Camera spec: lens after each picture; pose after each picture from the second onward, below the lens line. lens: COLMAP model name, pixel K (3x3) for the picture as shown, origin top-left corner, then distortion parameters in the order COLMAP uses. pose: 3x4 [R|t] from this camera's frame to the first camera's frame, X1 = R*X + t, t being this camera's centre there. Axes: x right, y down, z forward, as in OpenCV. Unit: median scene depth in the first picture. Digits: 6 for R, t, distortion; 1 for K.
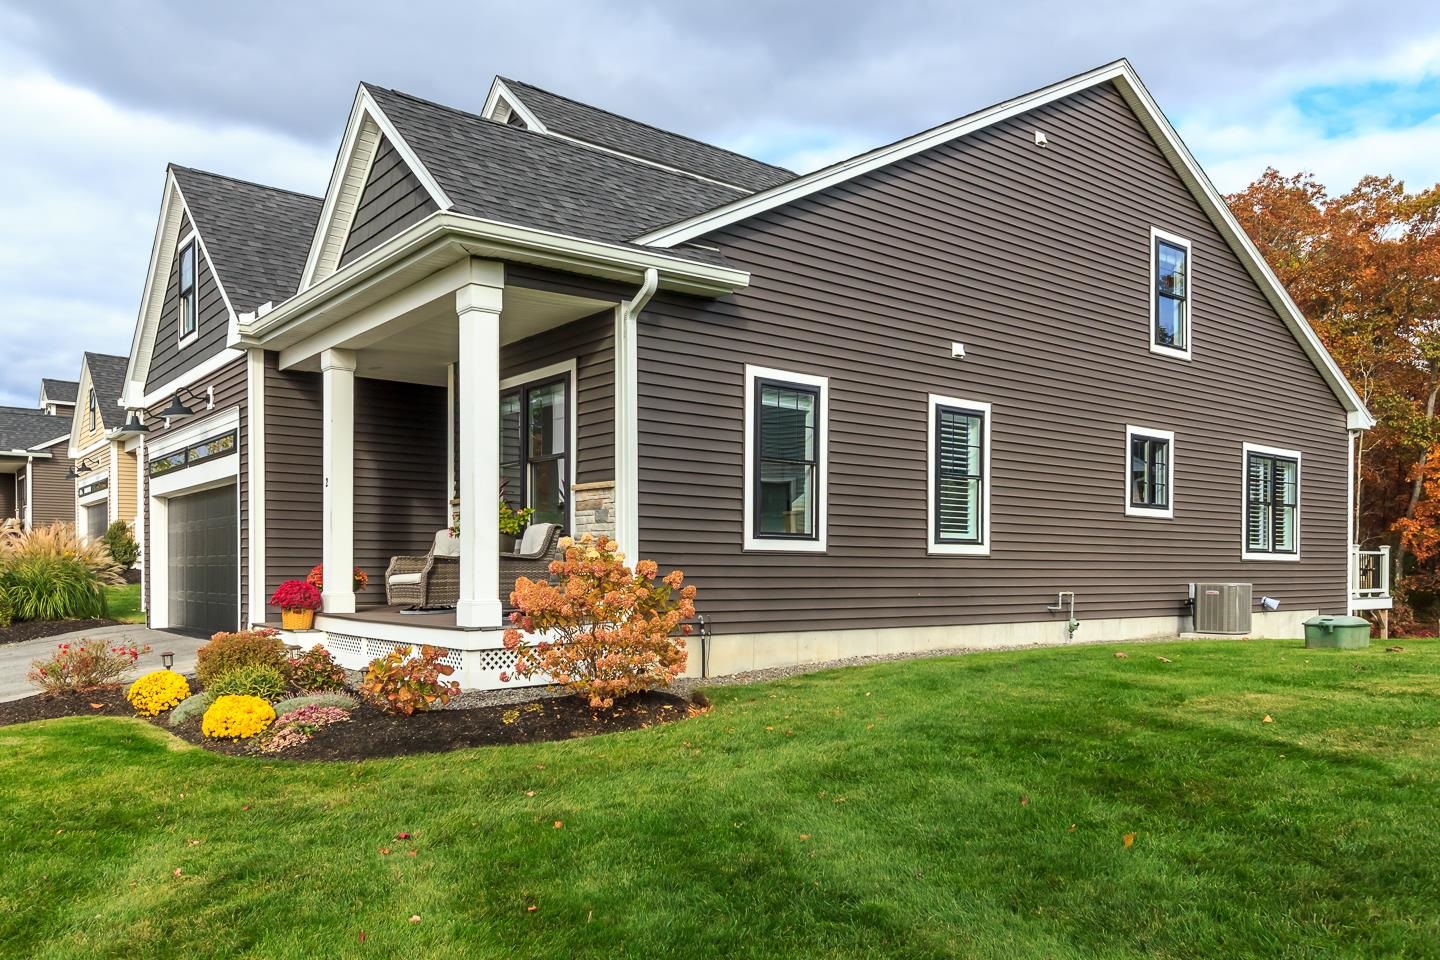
lens RADIAL K [[1065.1, 0, 780.8], [0, 1065.1, 547.9], [0, 0, 1]] dist [0.030562, -0.013030]
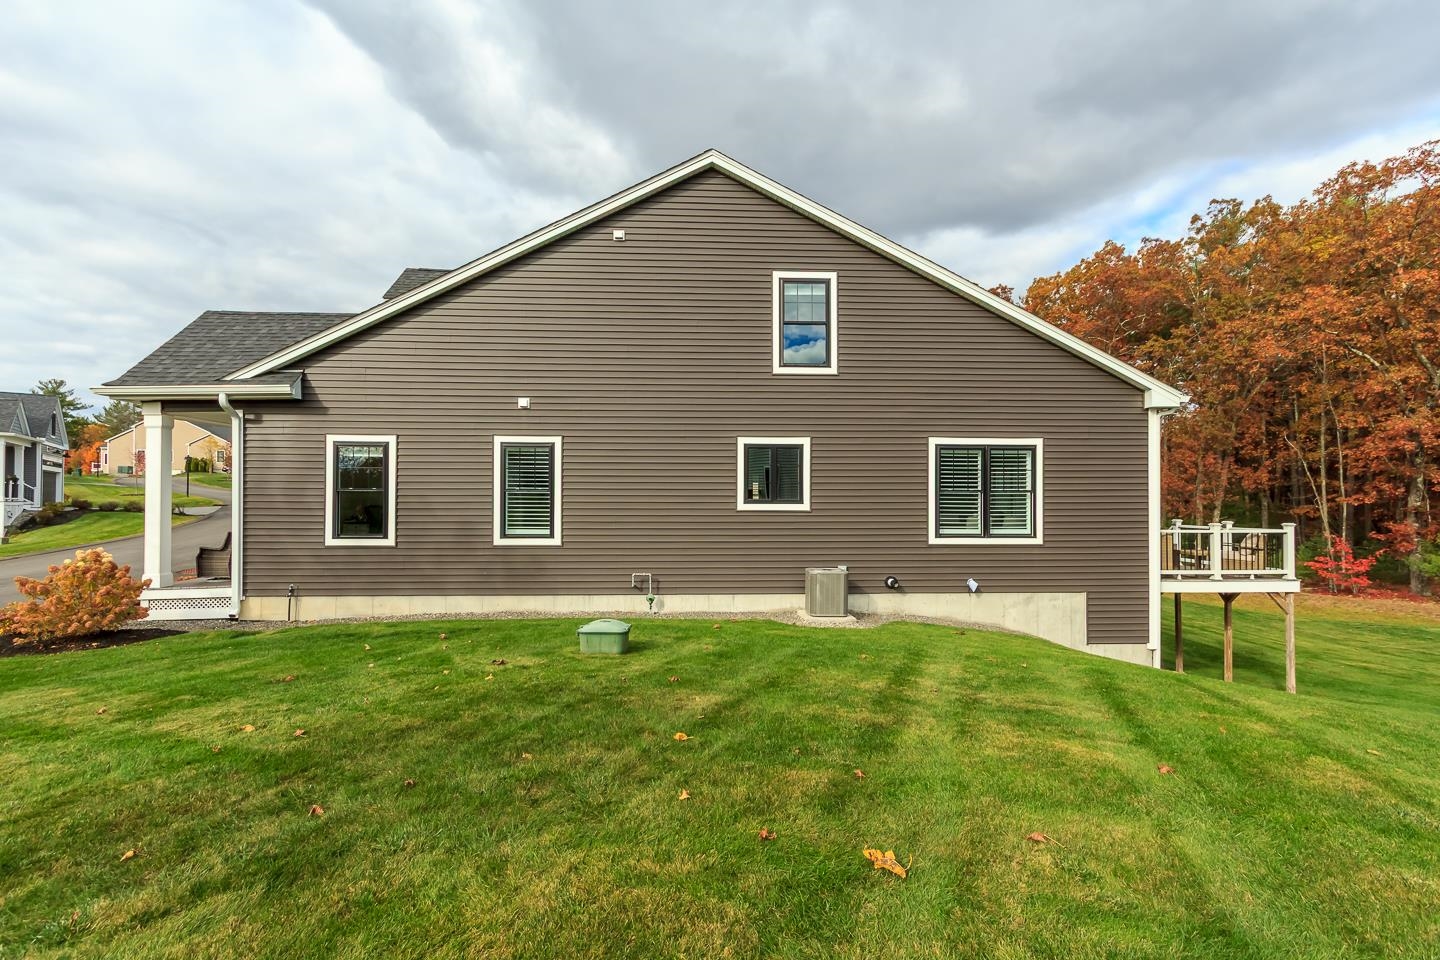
lens RADIAL K [[657.2, 0, 717.9], [0, 657.2, 479.4], [0, 0, 1]] dist [0.010940, -0.000387]
pose [[0.801775, -0.015696, -0.597419, 0.817524], [0.011505, 0.999875, -0.010829, -0.063033], [0.597515, 0.001809, 0.801856, 0.404861]]
